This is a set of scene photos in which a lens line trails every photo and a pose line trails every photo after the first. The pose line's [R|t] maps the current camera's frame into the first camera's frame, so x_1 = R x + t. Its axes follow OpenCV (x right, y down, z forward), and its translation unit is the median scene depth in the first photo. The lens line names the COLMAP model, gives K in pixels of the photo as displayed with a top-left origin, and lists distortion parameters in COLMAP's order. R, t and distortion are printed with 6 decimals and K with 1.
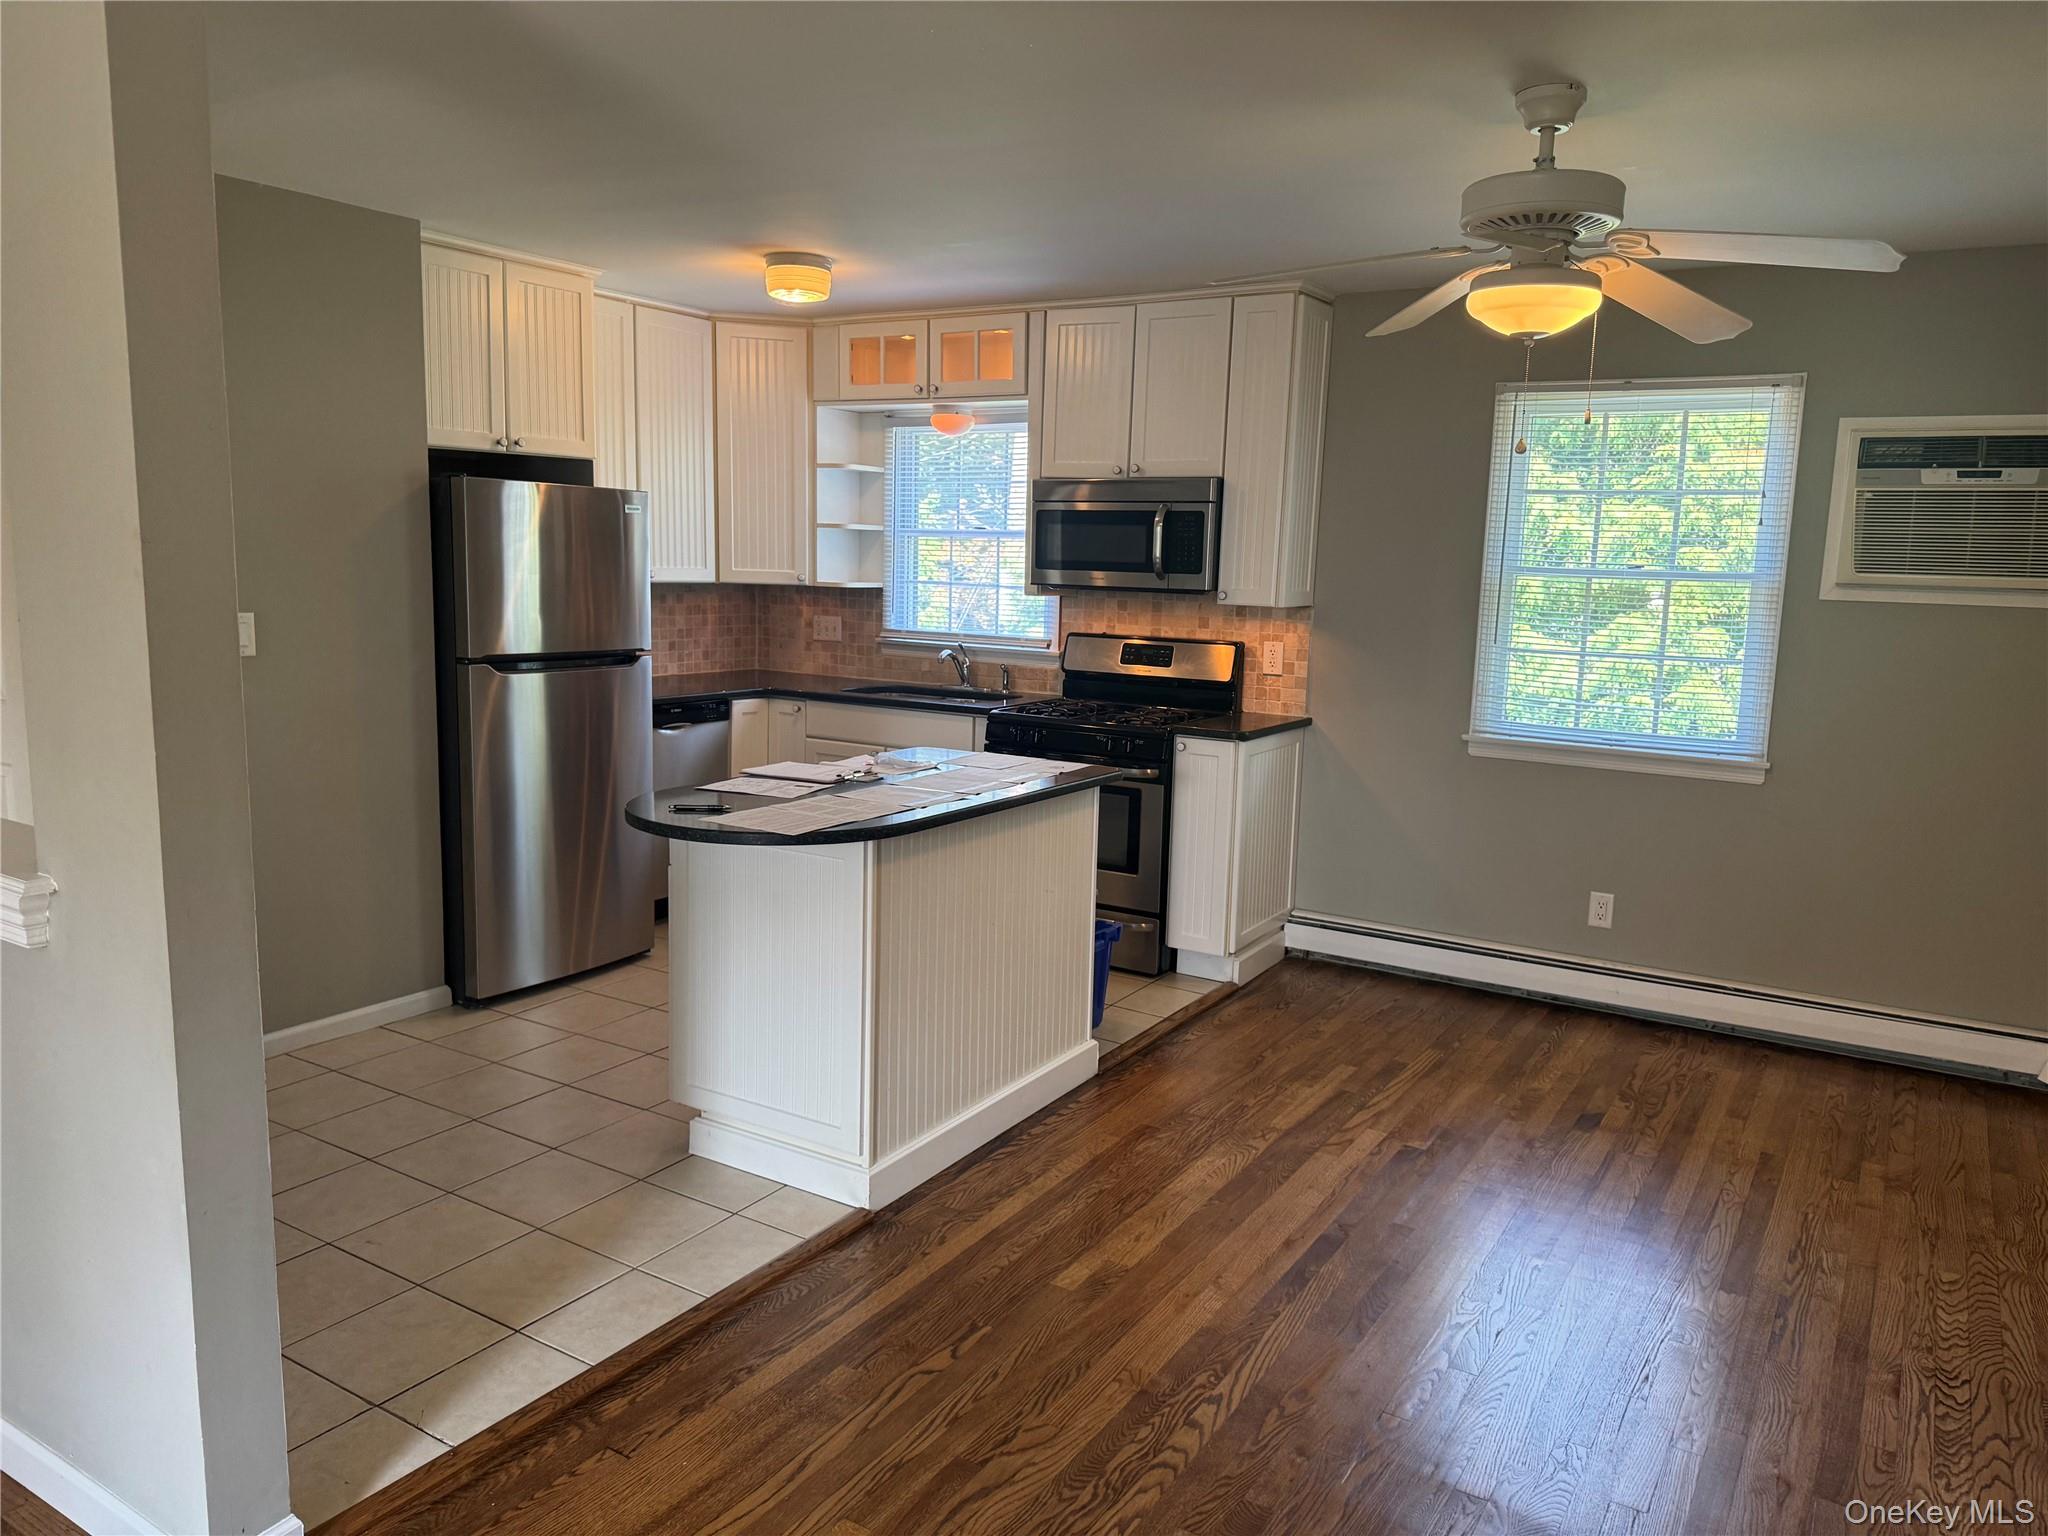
lens RADIAL K [[1453.8, 0, 1027.2], [0, 1453.8, 775.1], [0, 0, 1]] dist [0.051846, -0.051365]
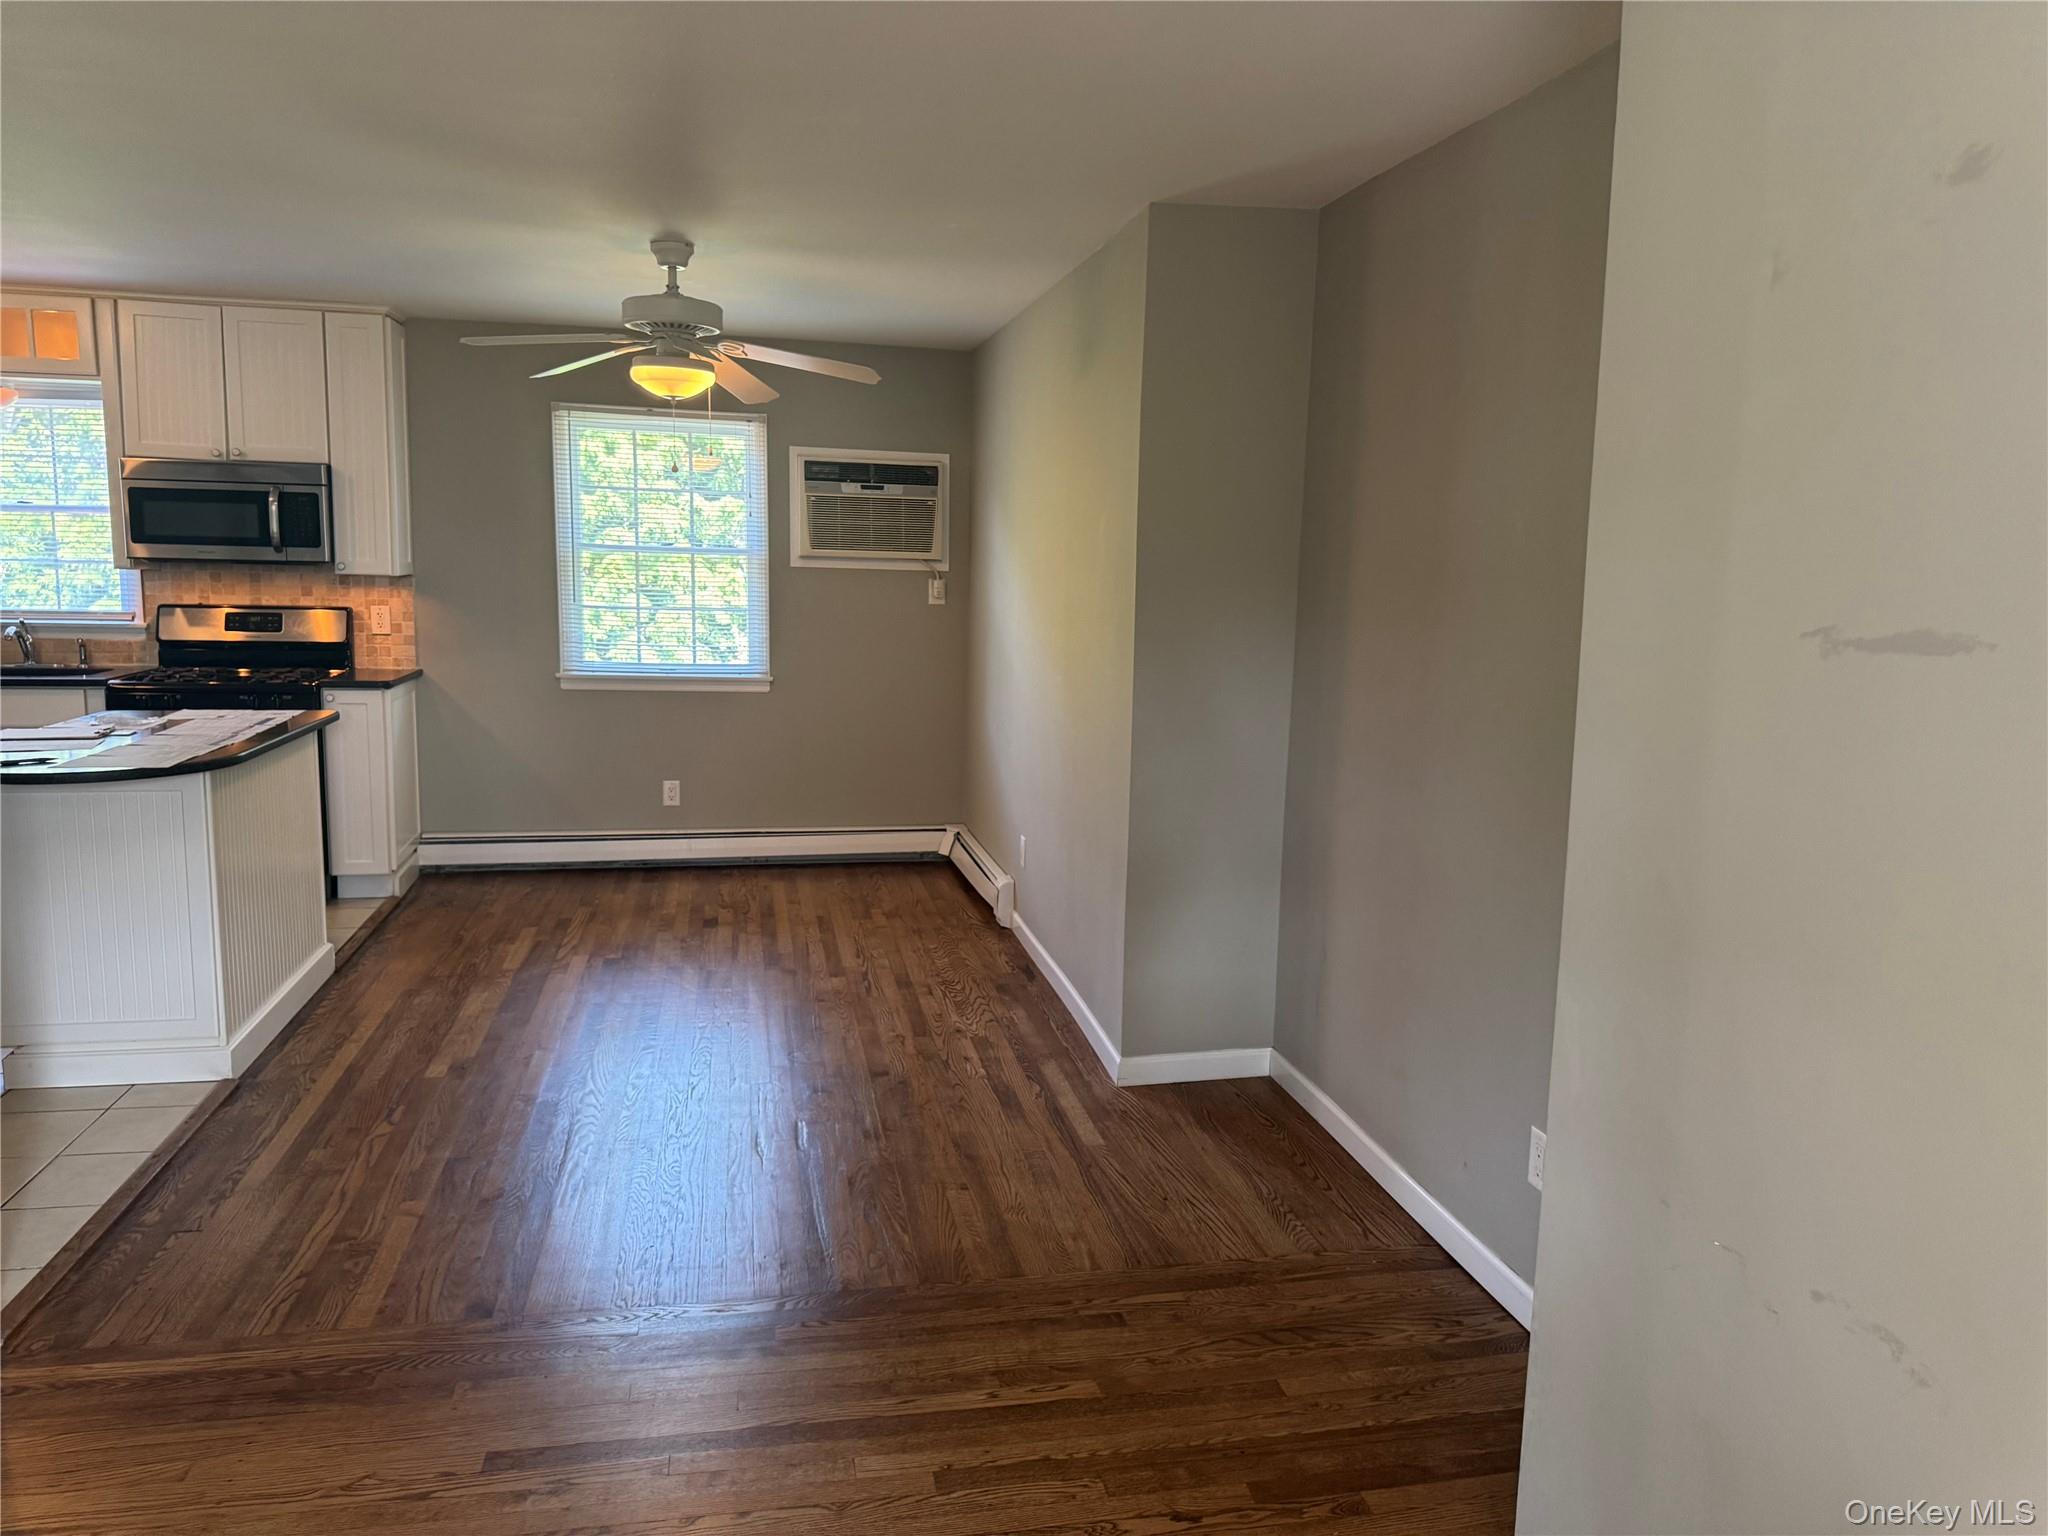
lens RADIAL K [[1453.8, 0, 1051.9], [0, 1453.8, 763.4], [0, 0, 1]] dist [0.051846, -0.051365]
pose [[0.719180, -0.108267, 0.686336, -0.288531], [0.100406, 0.993611, 0.051528, 0.029938], [-0.687530, 0.031855, 0.725457, -0.241245]]
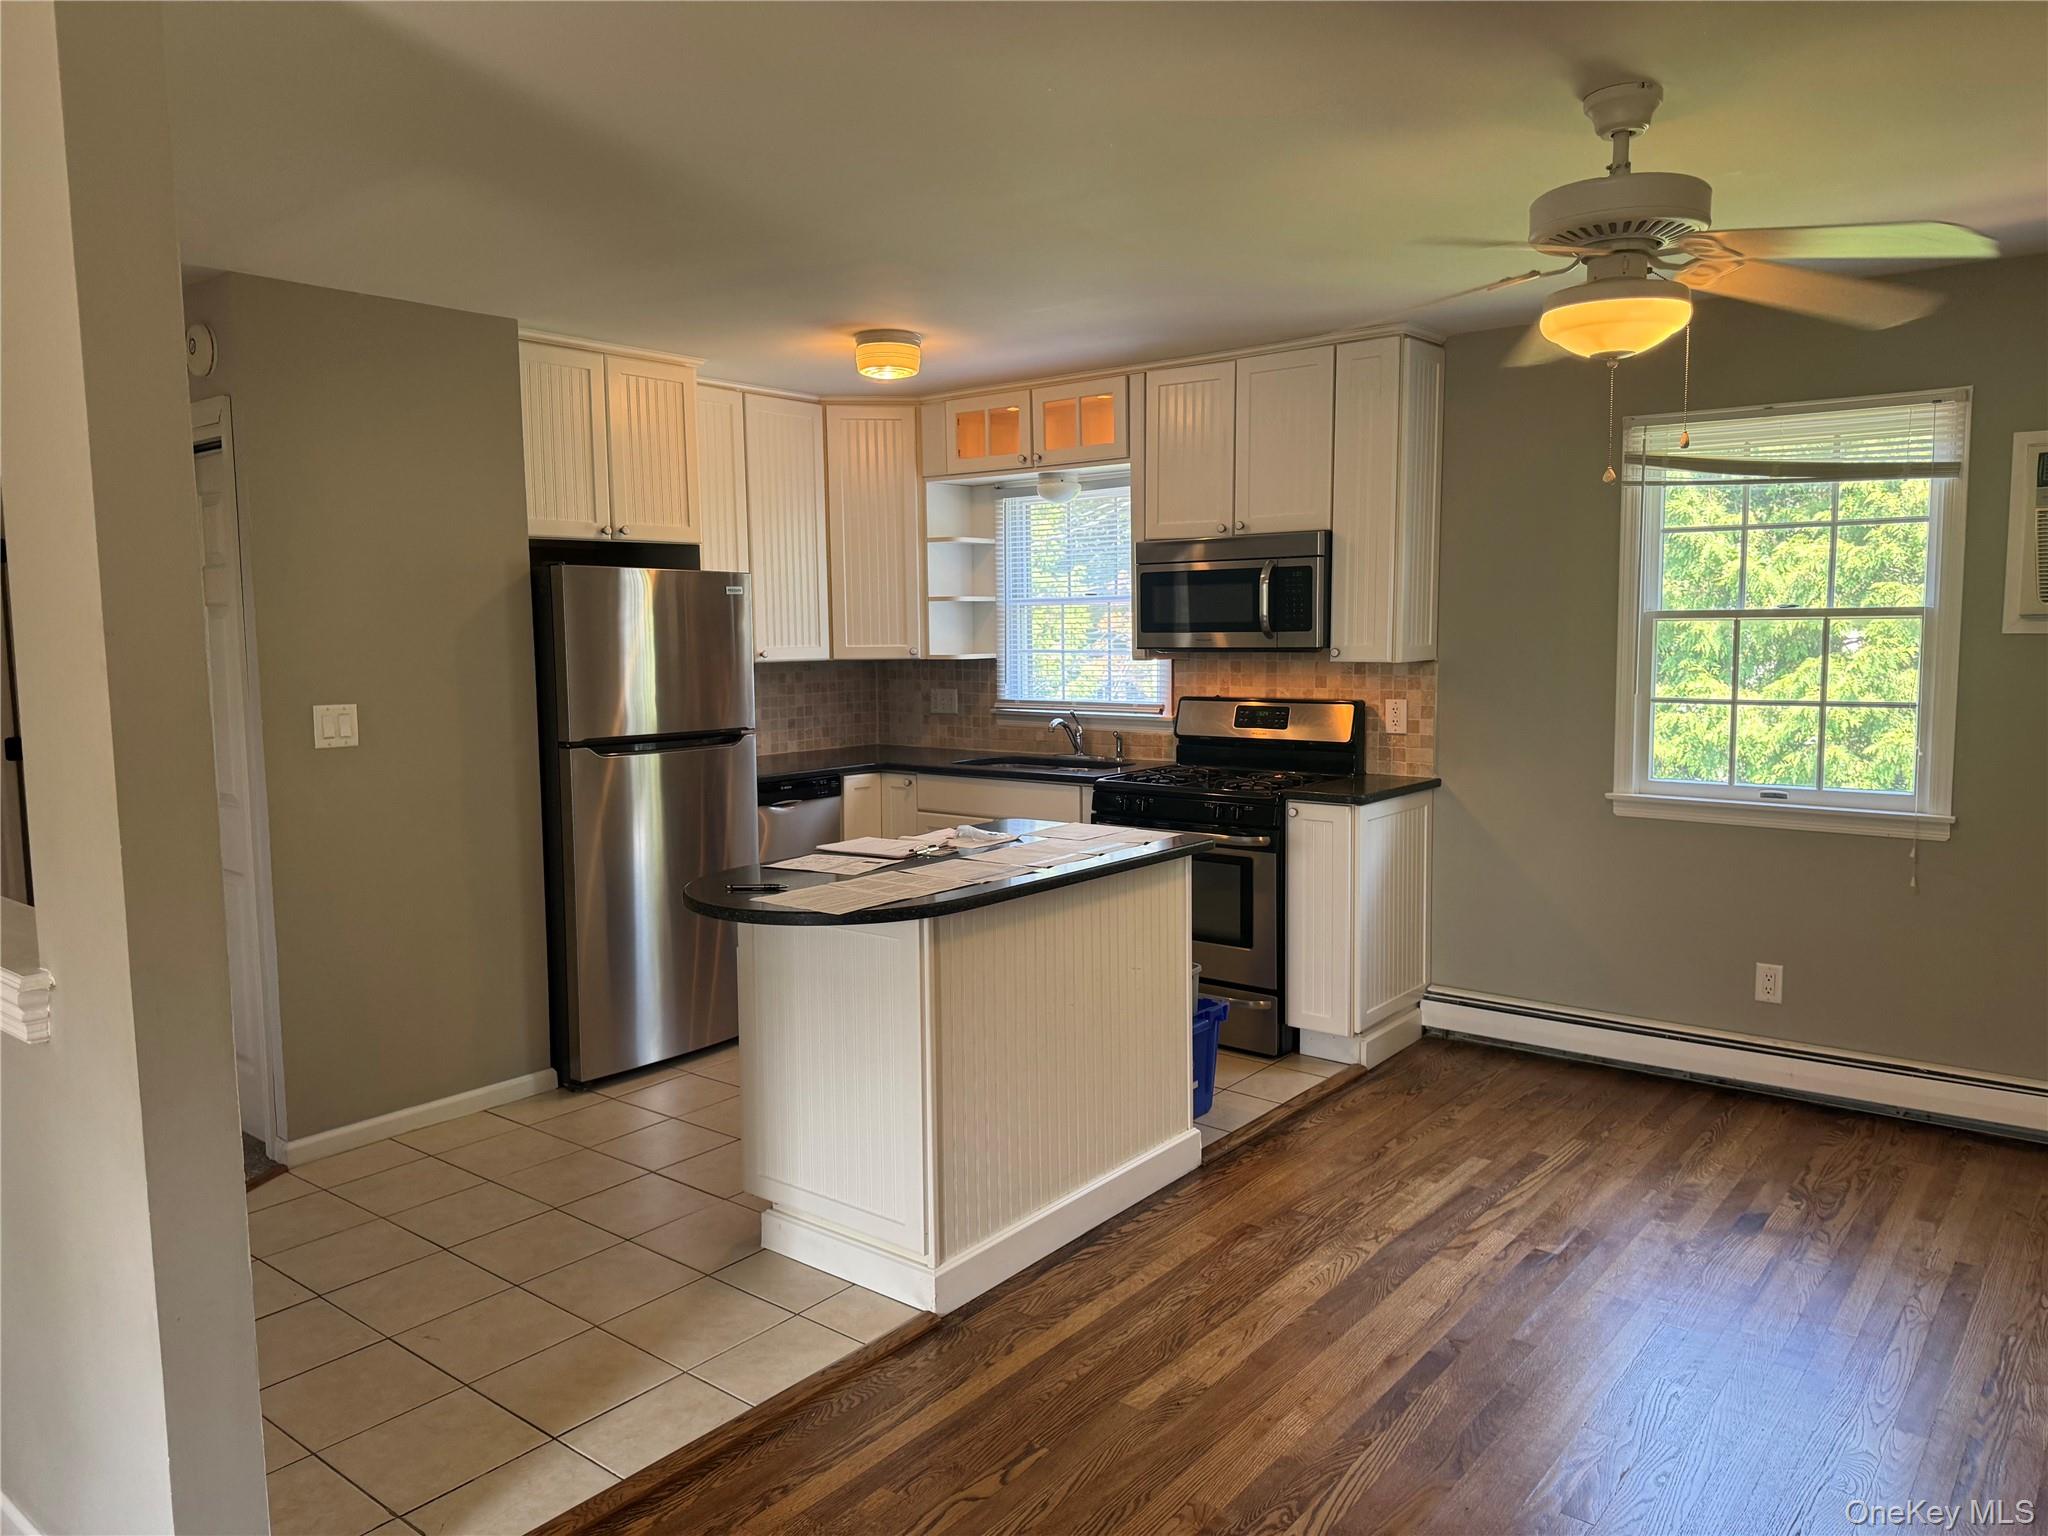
lens RADIAL K [[1453.8, 0, 1022.0], [0, 1453.8, 762.1], [0, 0, 1]] dist [0.051846, -0.051365]
pose [[0.991685, -0.028069, -0.125595, 0.050550], [0.020770, 0.998039, -0.059052, 0.000109], [0.127006, 0.055953, 0.990323, 0.035115]]
